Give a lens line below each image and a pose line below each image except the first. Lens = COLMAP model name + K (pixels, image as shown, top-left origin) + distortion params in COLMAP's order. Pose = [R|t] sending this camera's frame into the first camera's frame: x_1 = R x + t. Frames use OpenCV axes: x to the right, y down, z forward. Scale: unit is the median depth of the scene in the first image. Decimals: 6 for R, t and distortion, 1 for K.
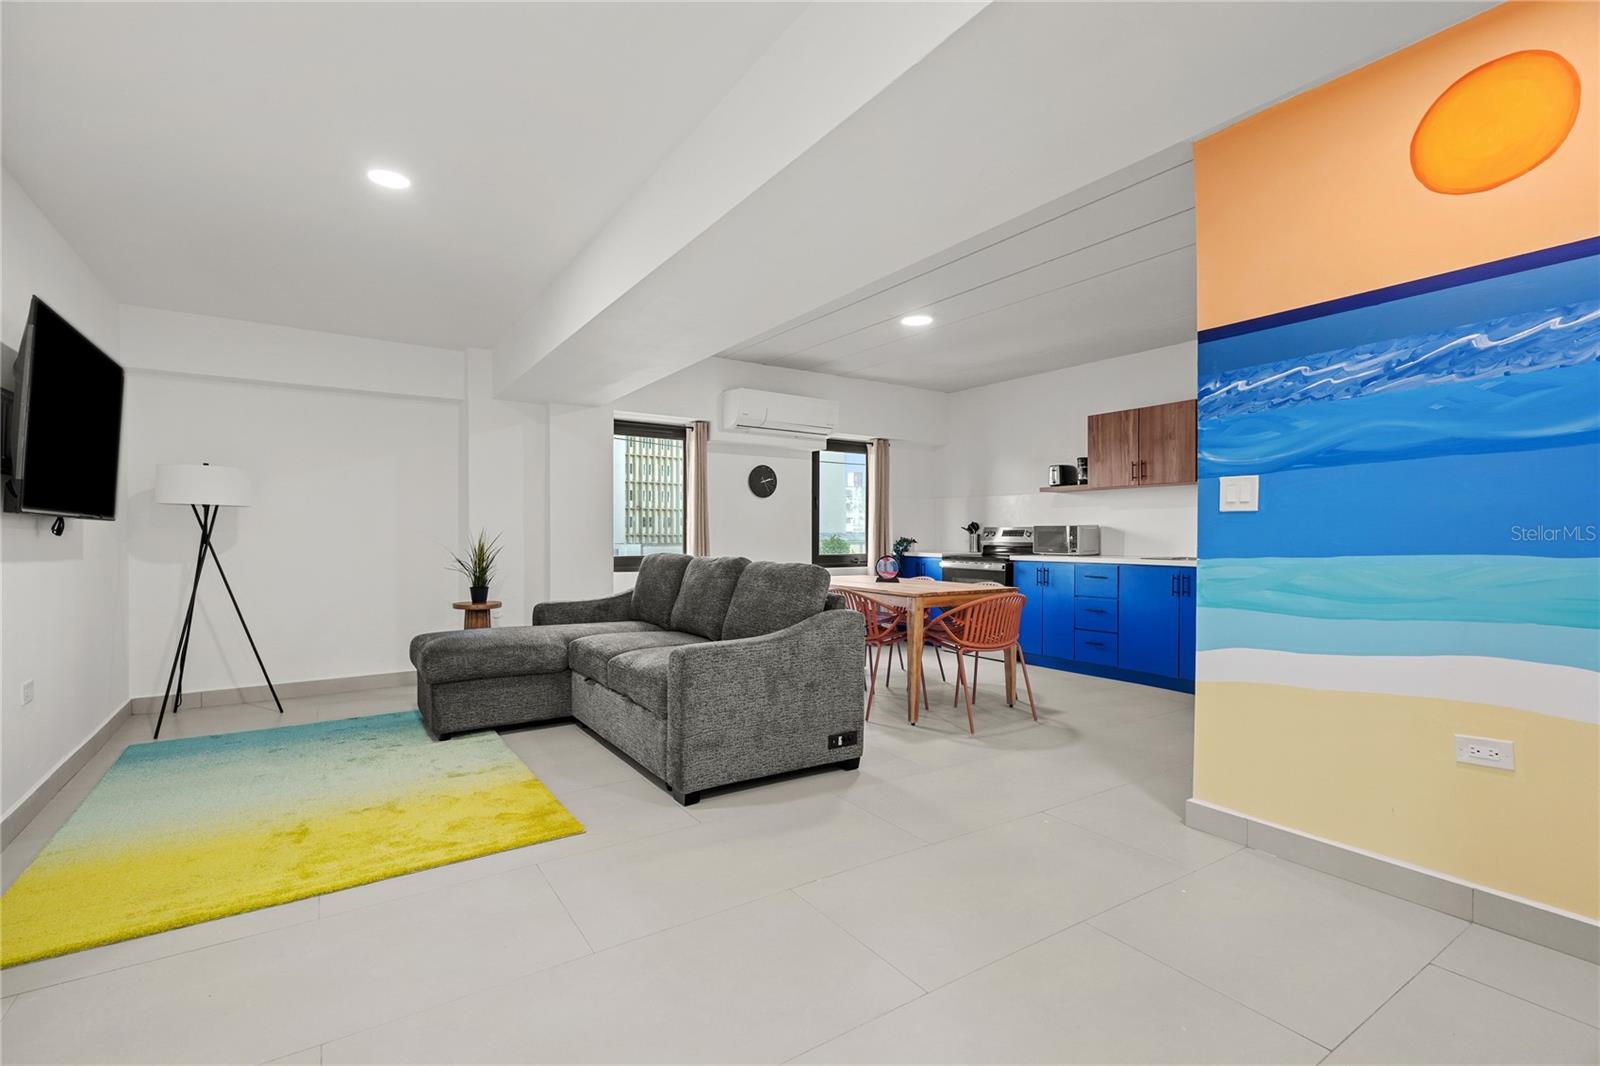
lens RADIAL K [[720.8, 0, 792.8], [0, 720.8, 539.4], [0, 0, 1]] dist [-0.019914, 0.010333]
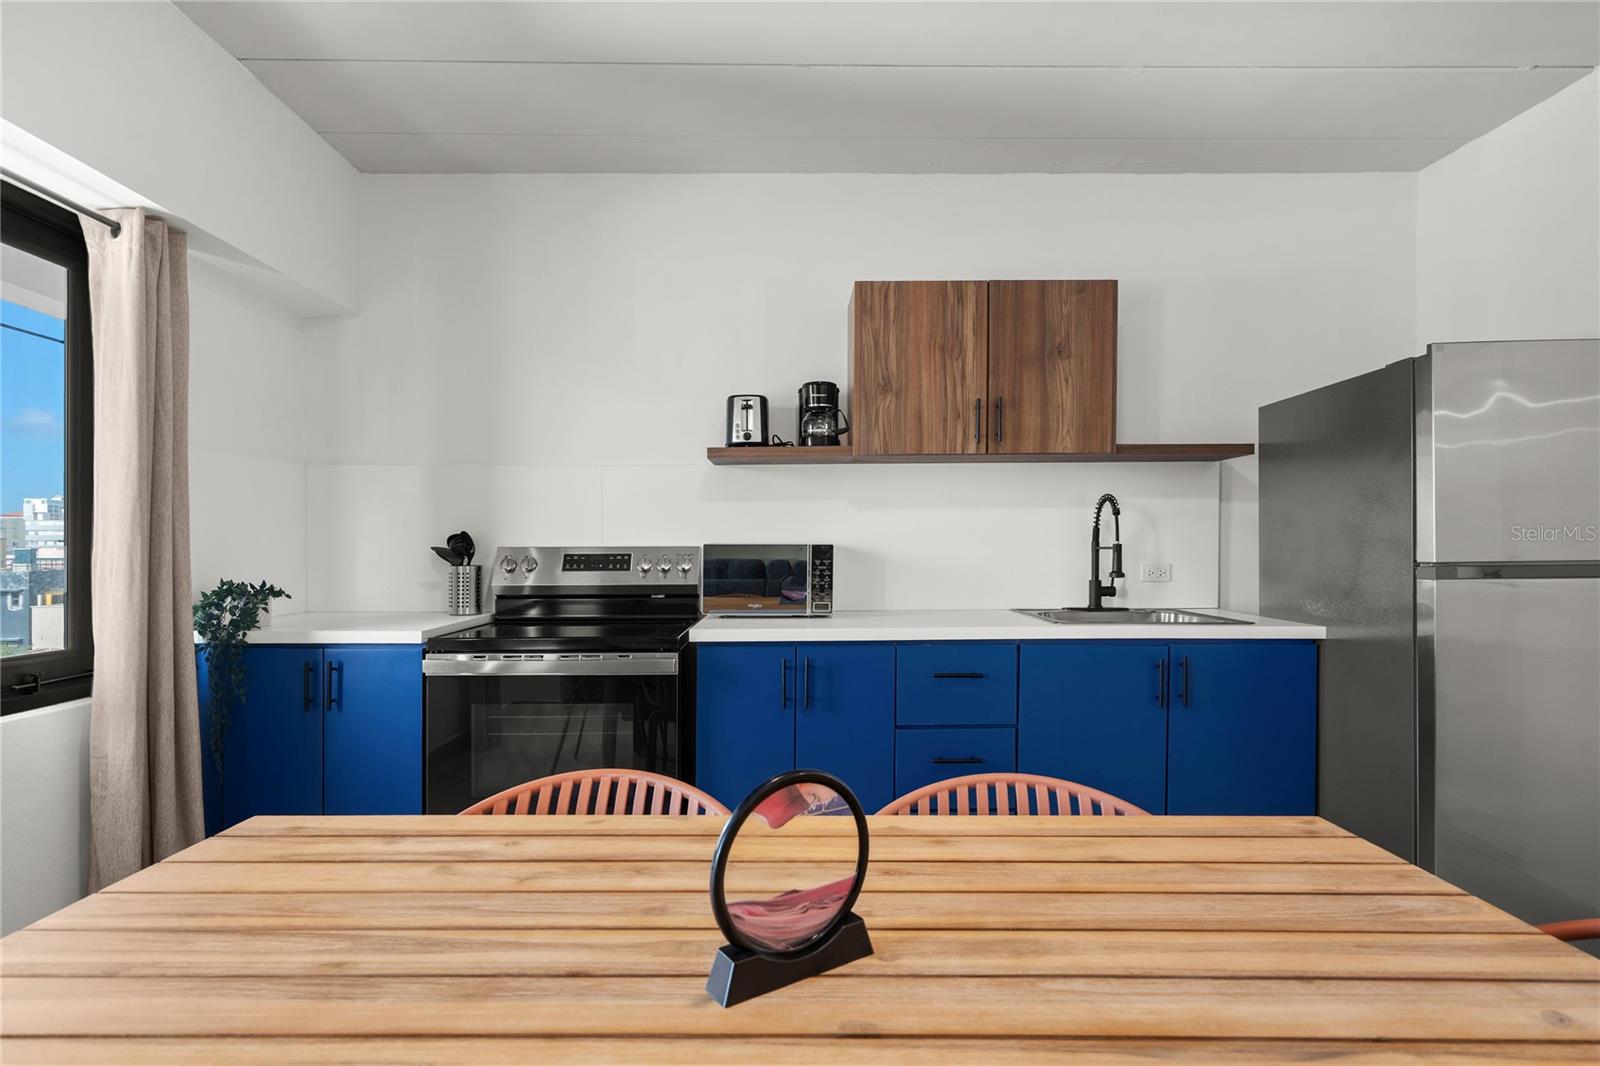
lens RADIAL K [[790.9, 0, 792.9], [0, 790.9, 549.5], [0, 0, 1]] dist [-0.005475, -0.000514]
pose [[0.545642, -0.004529, 0.838006, 0.008129], [0.010852, 0.999940, -0.001662, -0.020075], [-0.837948, 0.010001, 0.545658, 0.975640]]
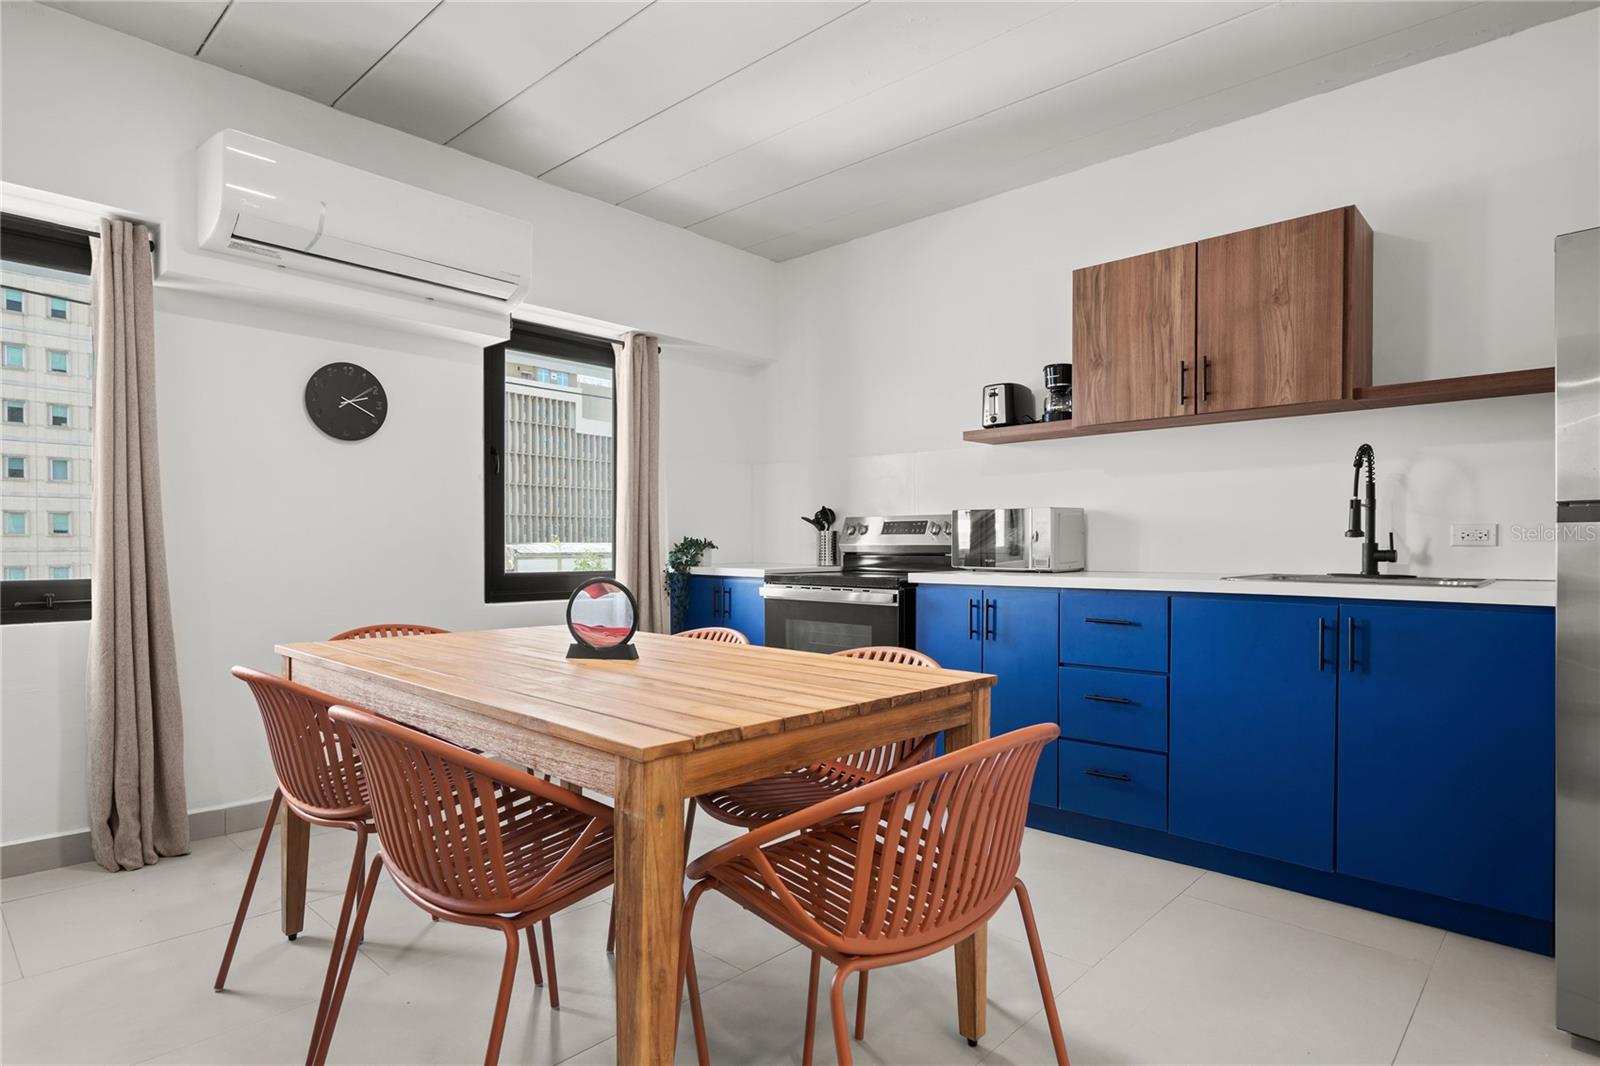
lens RADIAL K [[856.7, 0, 791.0], [0, 856.7, 553.1], [0, 0, 1]] dist [0.005309, 0.001094]
pose [[0.973314, -0.002534, 0.229462, 0.133082], [0.001977, 0.999995, 0.002654, 0.010382], [-0.229468, -0.002130, 0.973314, 0.628074]]
